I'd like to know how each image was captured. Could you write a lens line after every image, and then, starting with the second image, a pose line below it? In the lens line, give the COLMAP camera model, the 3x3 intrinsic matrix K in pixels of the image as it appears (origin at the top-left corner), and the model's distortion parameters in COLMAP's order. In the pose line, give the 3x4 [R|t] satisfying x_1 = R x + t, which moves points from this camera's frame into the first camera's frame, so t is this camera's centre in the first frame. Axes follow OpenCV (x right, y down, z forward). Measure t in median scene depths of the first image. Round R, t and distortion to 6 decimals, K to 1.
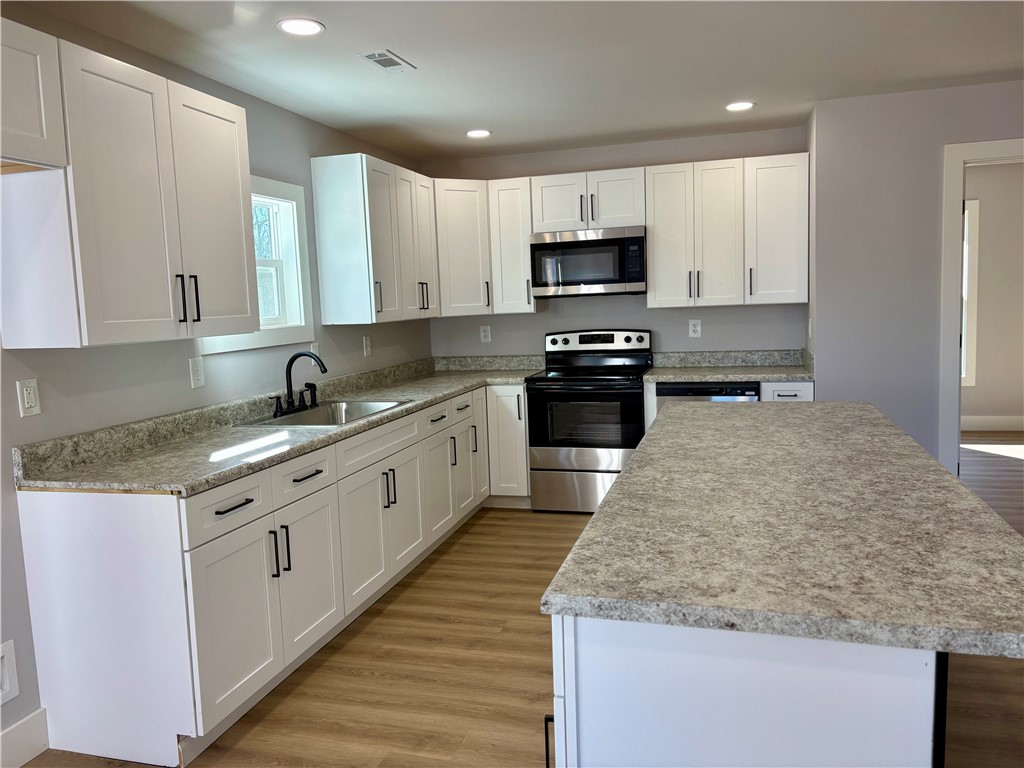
lens RADIAL K [[762.4, 0, 509.7], [0, 762.4, 366.2], [0, 0, 1]] dist [0.060773, -0.058788]
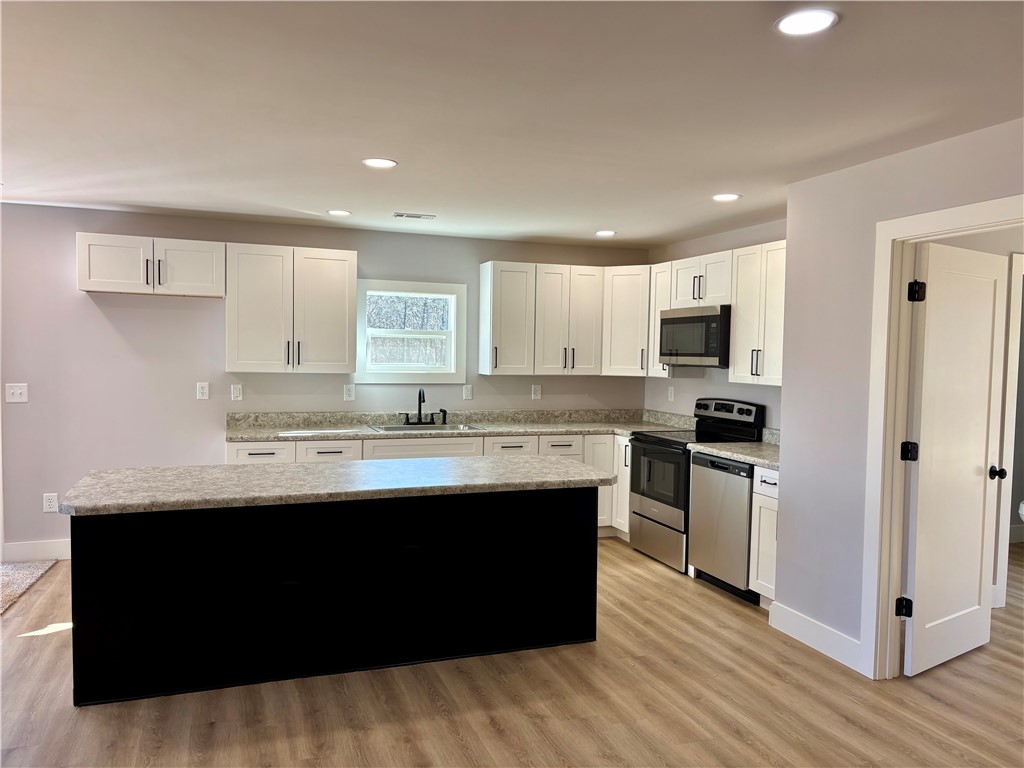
lens RADIAL K [[762.4, 0, 517.1], [0, 762.4, 388.0], [0, 0, 1]] dist [0.060773, -0.058788]
pose [[0.595916, 0.090685, -0.797910, 0.924791], [-0.112096, 0.993269, 0.029170, -0.072502], [0.795184, 0.072060, 0.602071, 0.153909]]
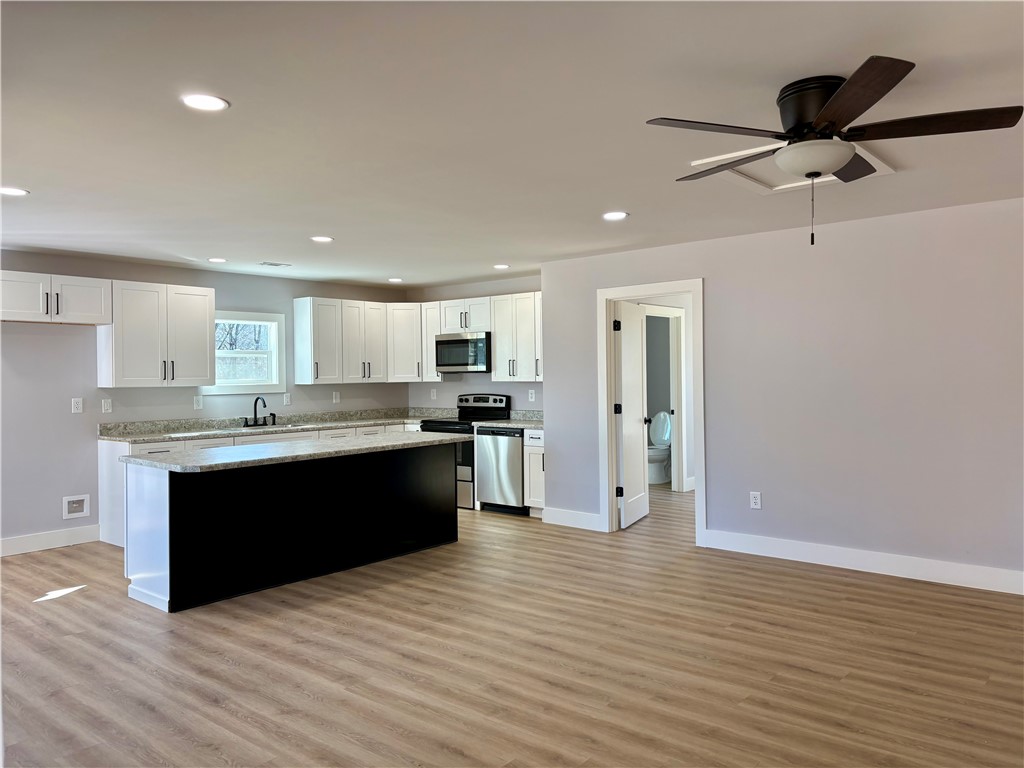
lens RADIAL K [[762.4, 0, 518.8], [0, 762.4, 364.2], [0, 0, 1]] dist [0.060773, -0.058788]
pose [[0.915556, 0.025061, -0.401409, 0.959458], [-0.060446, 0.995295, -0.075730, 0.006952], [0.397622, 0.093599, 0.912763, -0.488133]]
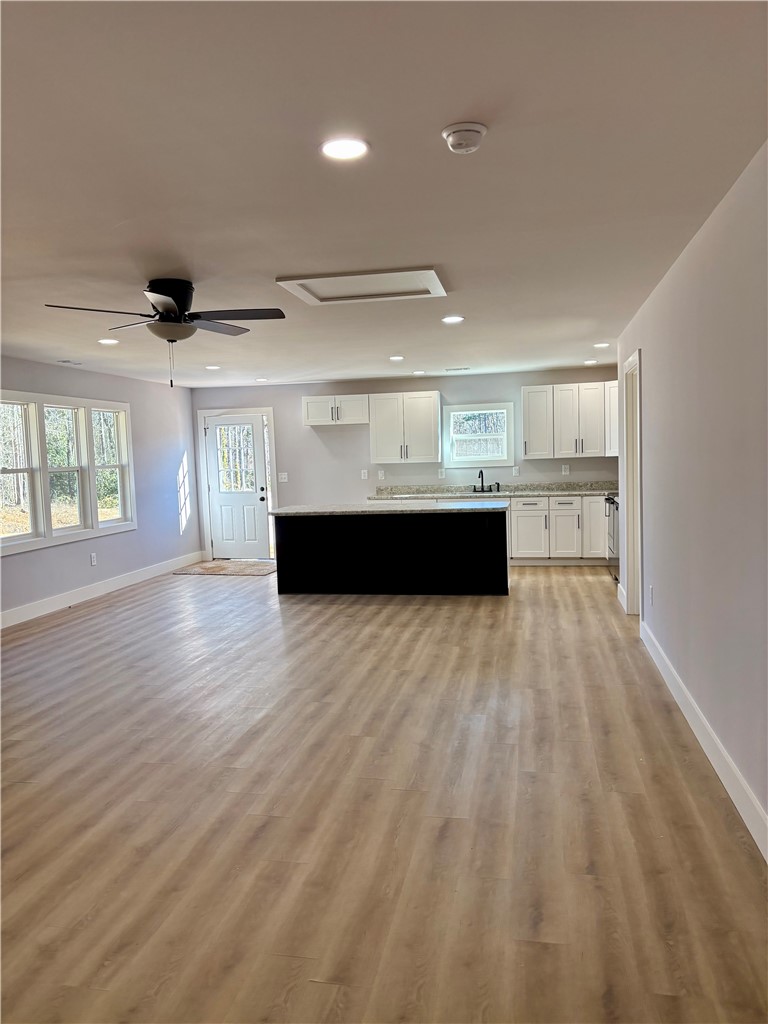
lens RADIAL K [[762.4, 0, 377.4], [0, 762.4, 516.0], [0, 0, 1]] dist [0.060773, -0.058788]
pose [[0.079677, 0.117264, -0.989899, 1.898147], [-0.056425, 0.991995, 0.112971, -0.111444], [0.995222, 0.046854, 0.085656, 0.344779]]
